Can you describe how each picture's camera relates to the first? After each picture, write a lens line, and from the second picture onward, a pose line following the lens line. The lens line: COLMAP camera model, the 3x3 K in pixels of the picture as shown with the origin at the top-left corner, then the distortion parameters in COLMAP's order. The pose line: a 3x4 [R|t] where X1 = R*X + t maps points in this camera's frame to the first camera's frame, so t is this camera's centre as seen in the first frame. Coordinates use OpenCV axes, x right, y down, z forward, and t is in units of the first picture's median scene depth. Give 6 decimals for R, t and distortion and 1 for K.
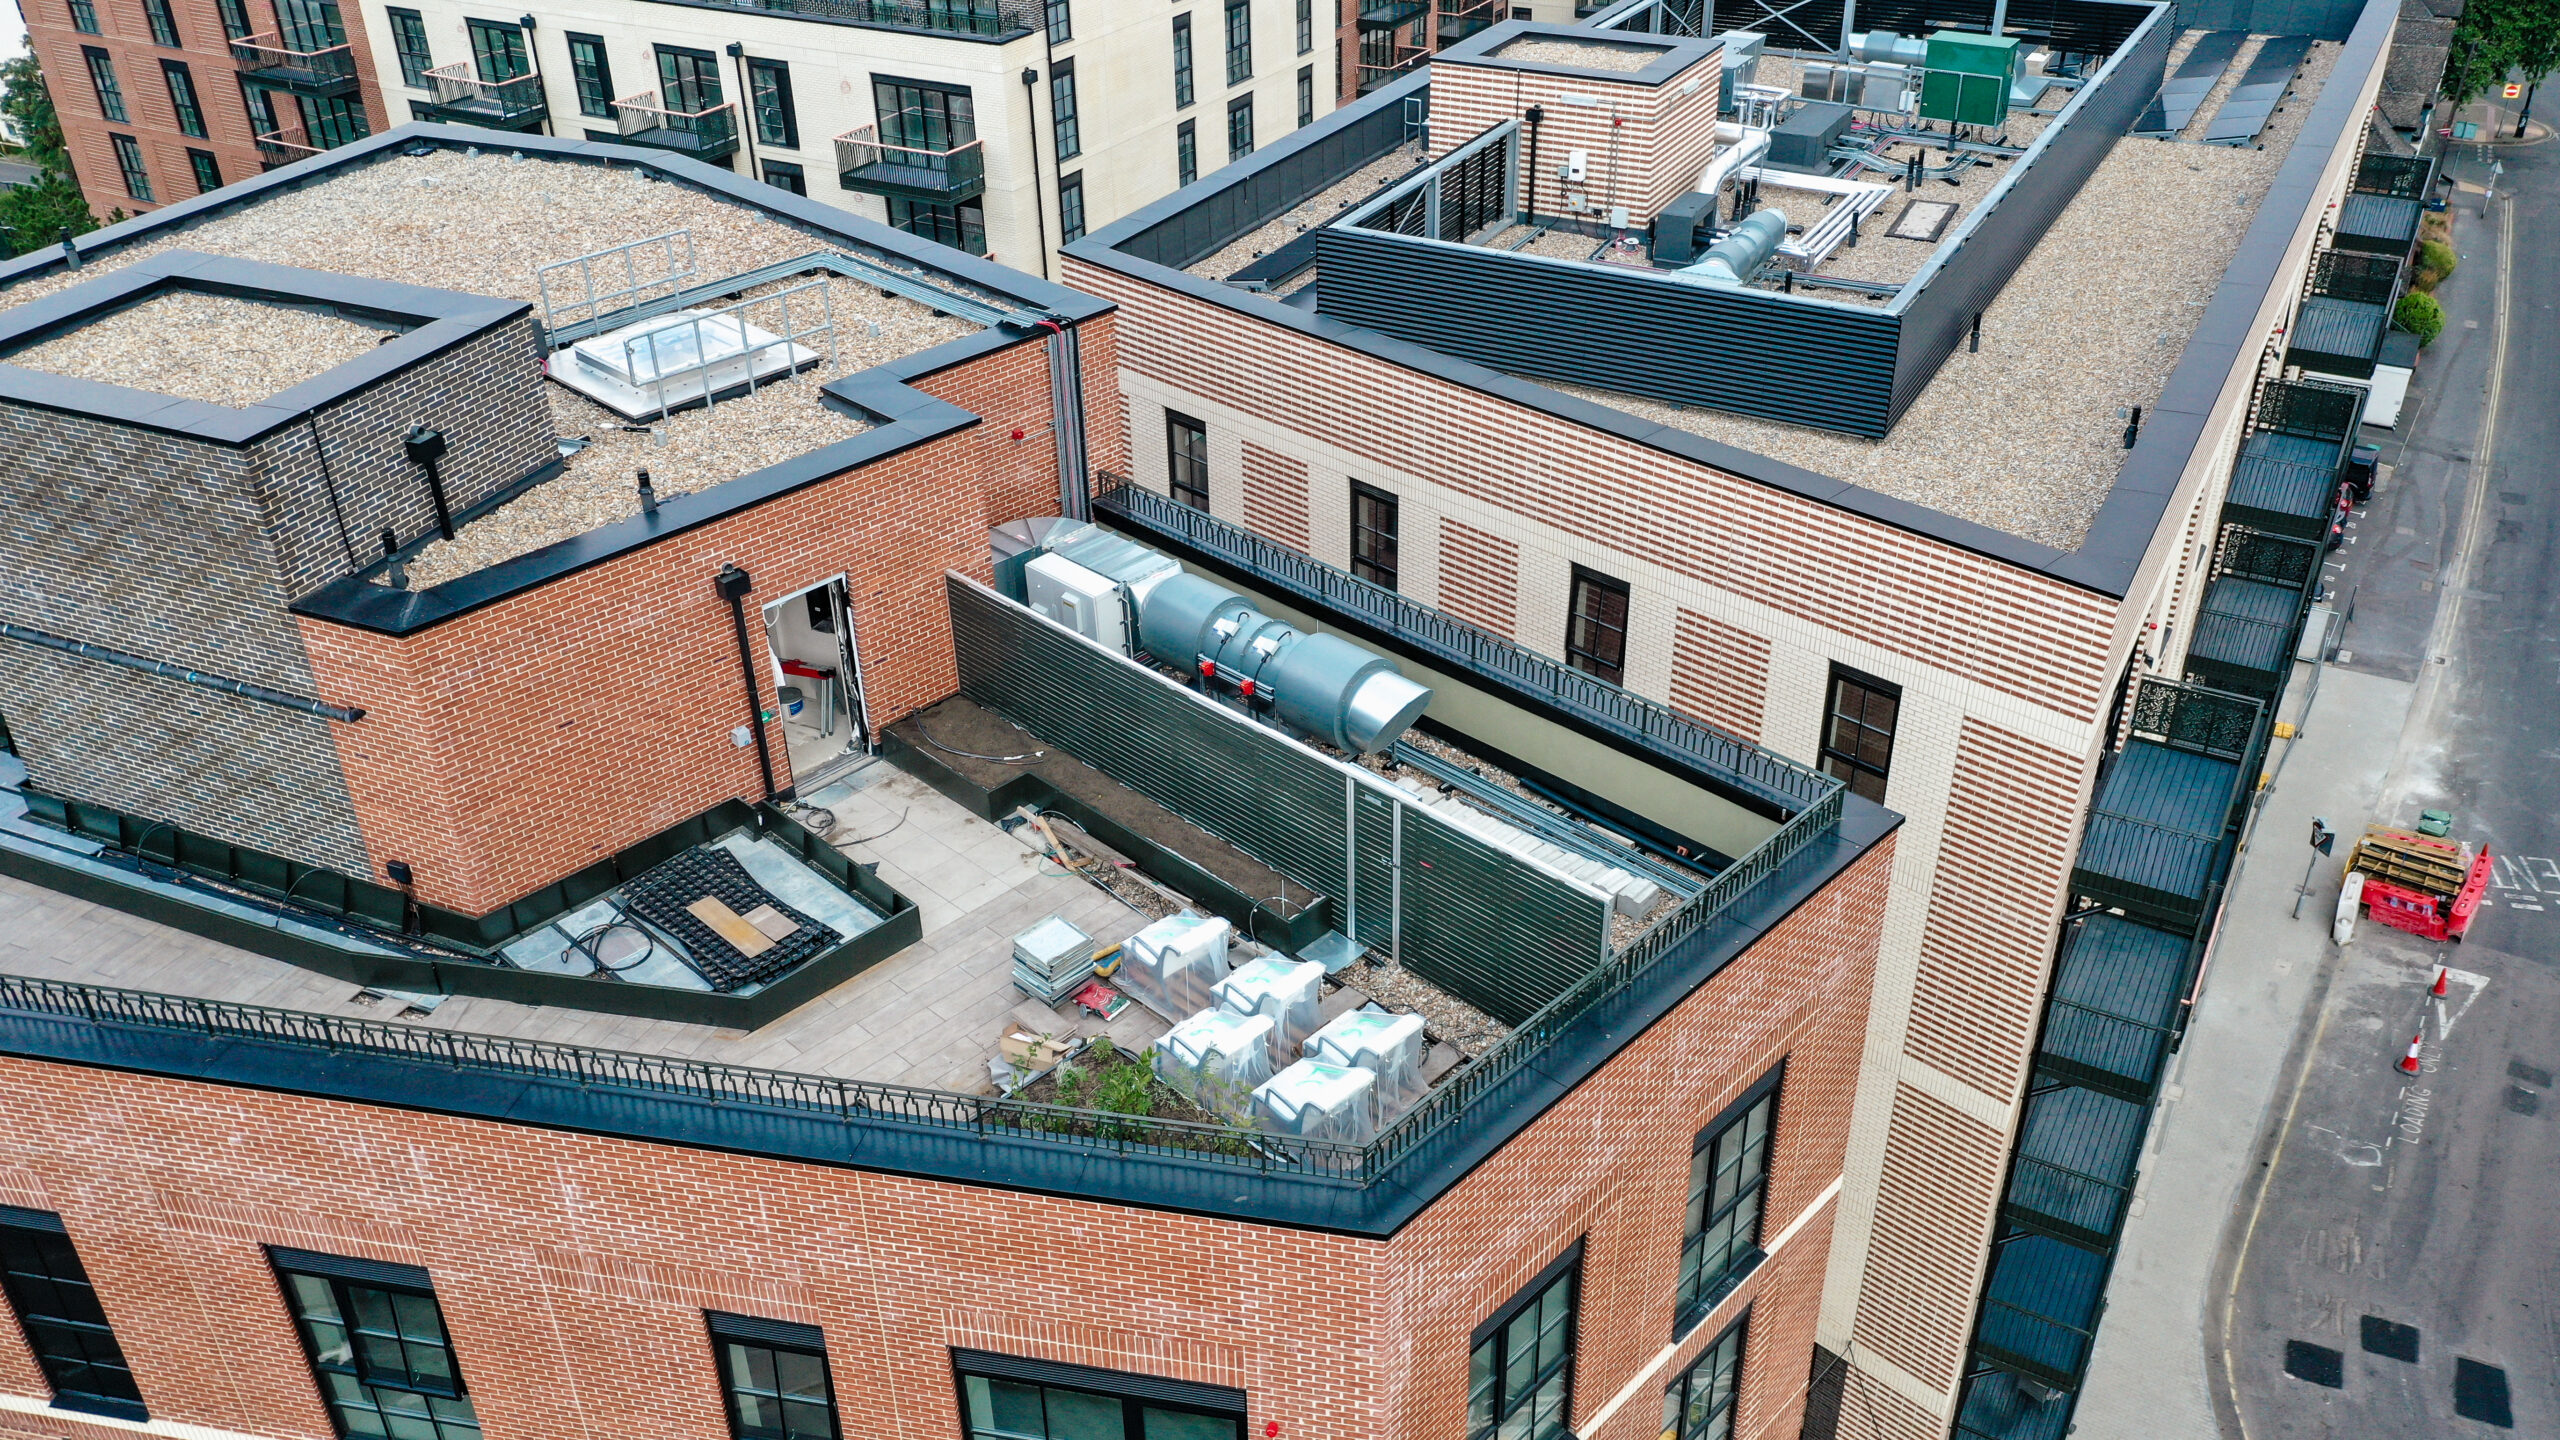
lens RADIAL K [[2020.5, 0, 1275.1], [0, 2020.5, 711.3], [0, 0, 1]] dist [0.008645, 0.005036]
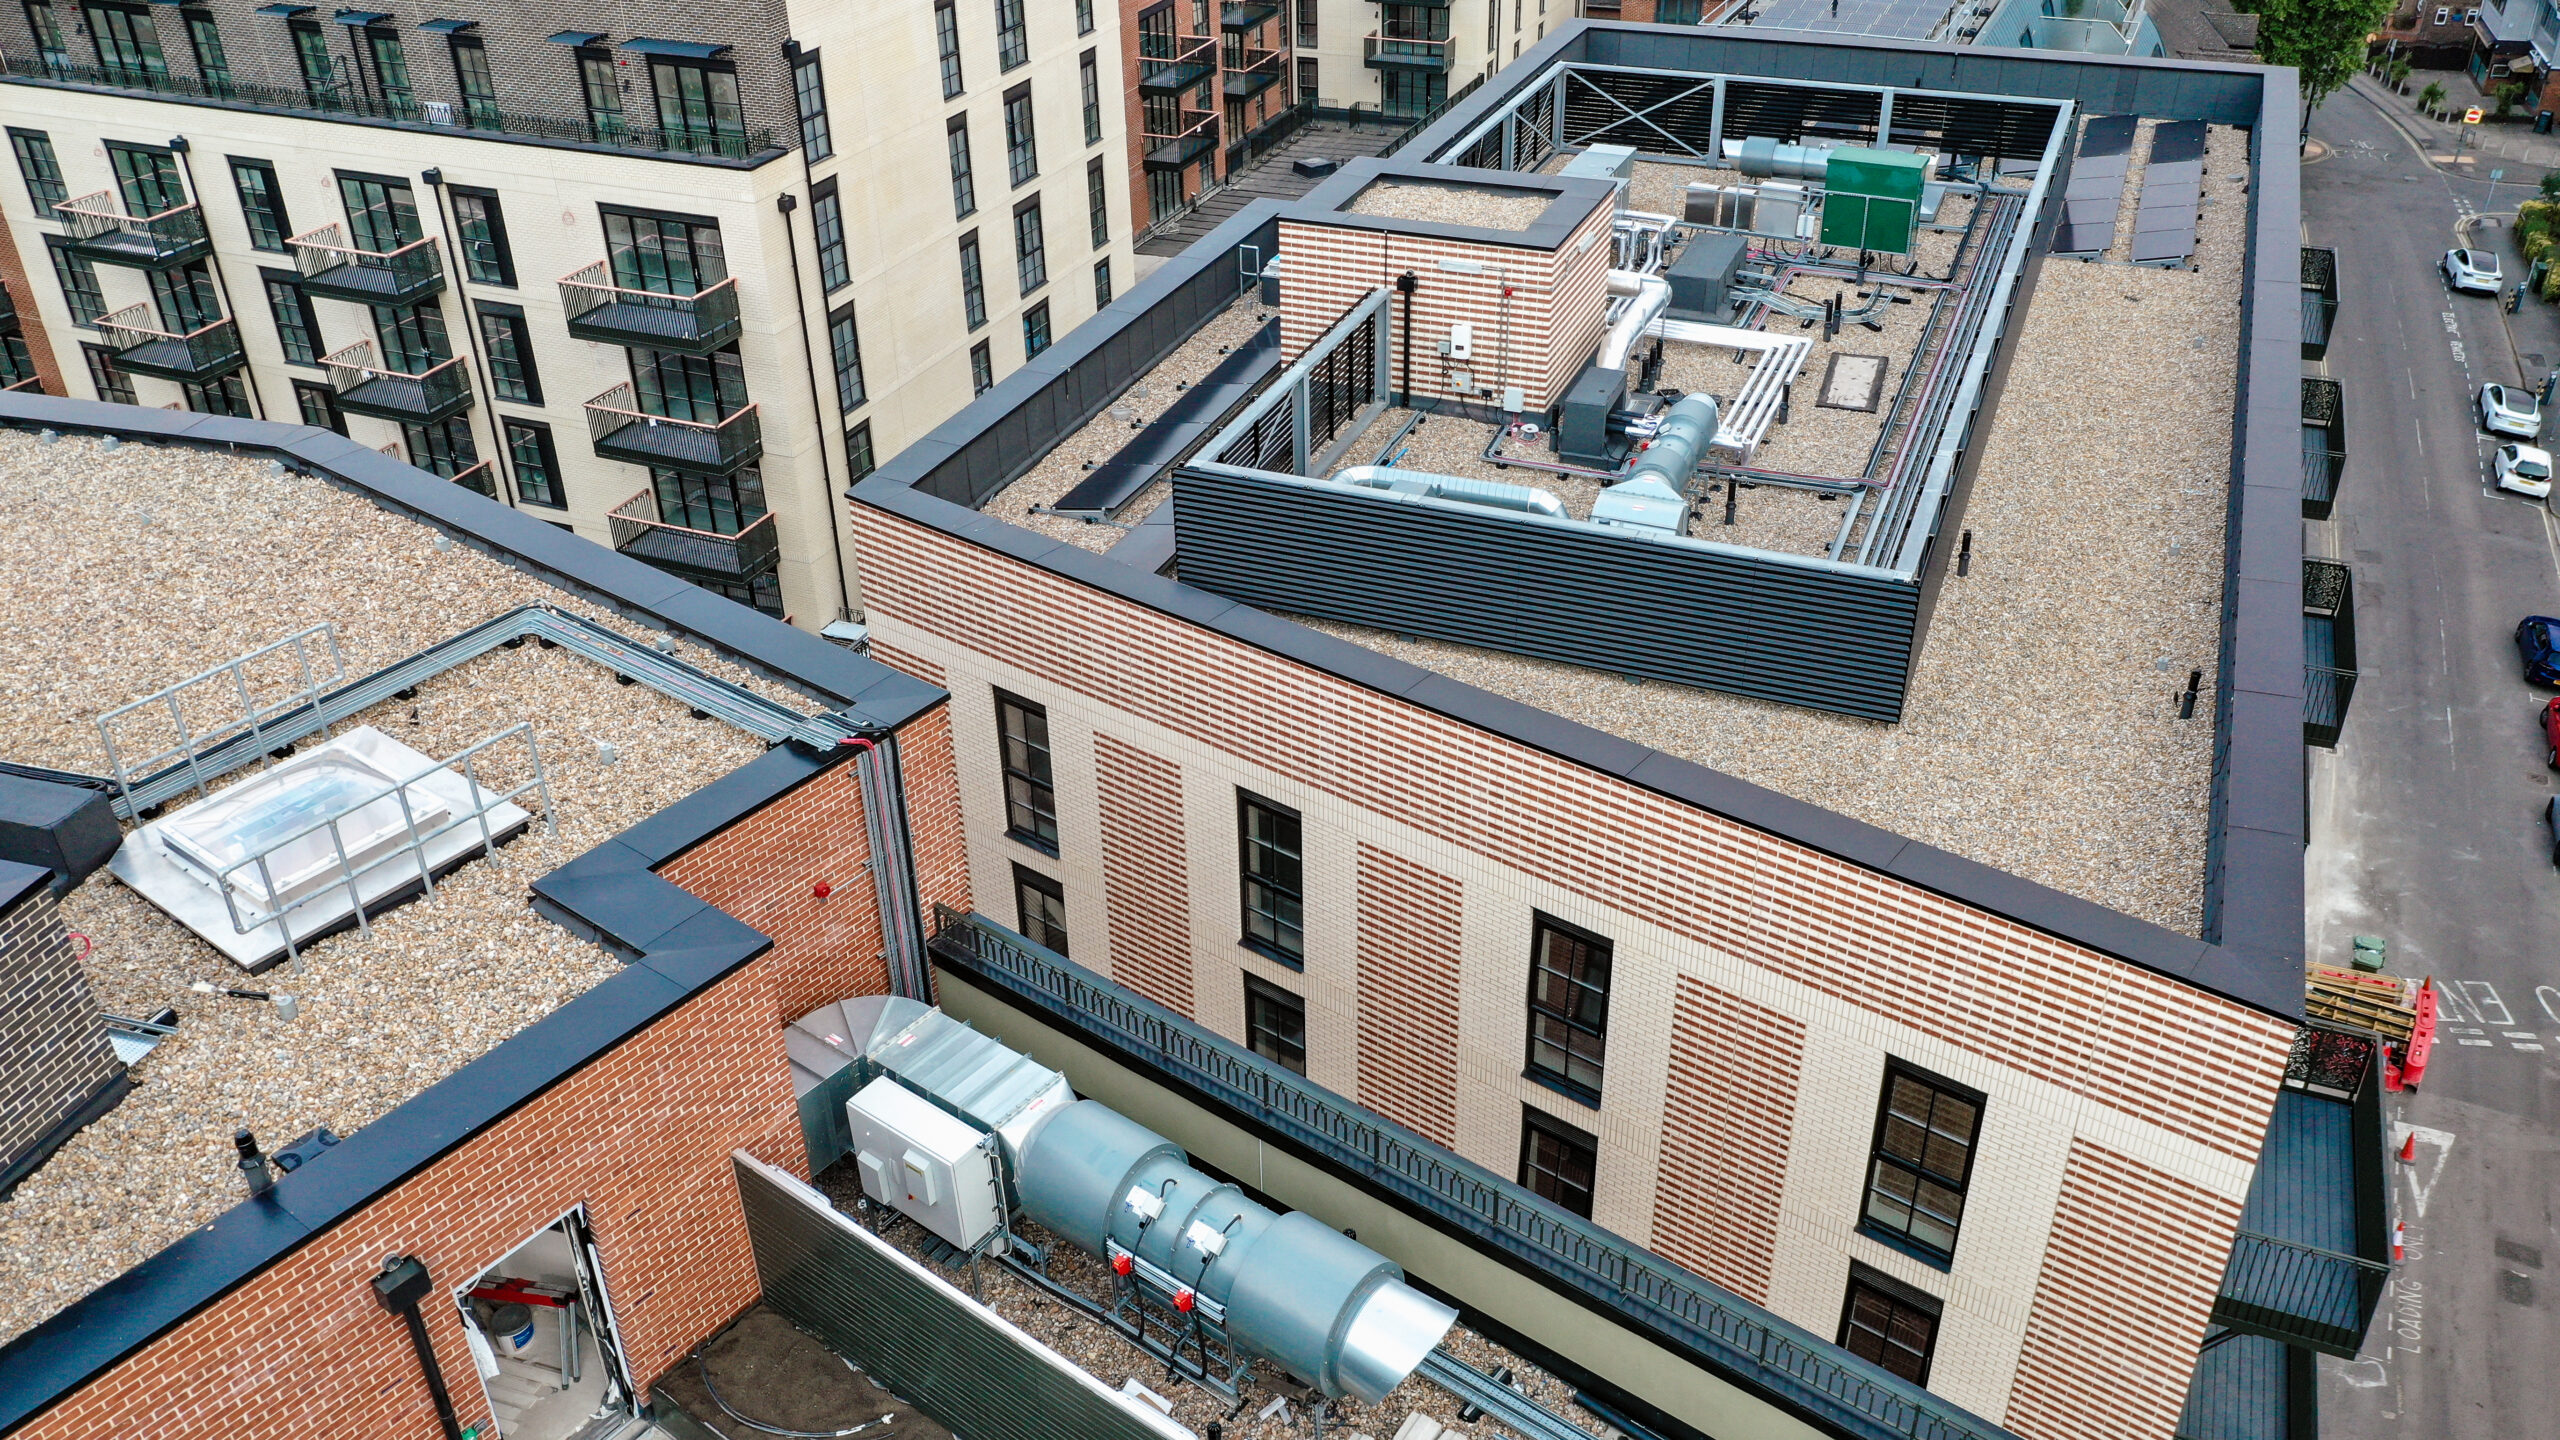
lens RADIAL K [[2020.5, 0, 1275.1], [0, 2020.5, 711.3], [0, 0, 1]] dist [0.008645, 0.005036]
pose [[0.992736, -0.061610, 0.103337, -0.022156], [0.061697, 0.998092, 0.002355, -0.112972], [-0.103285, 0.004038, 0.994644, 0.157386]]
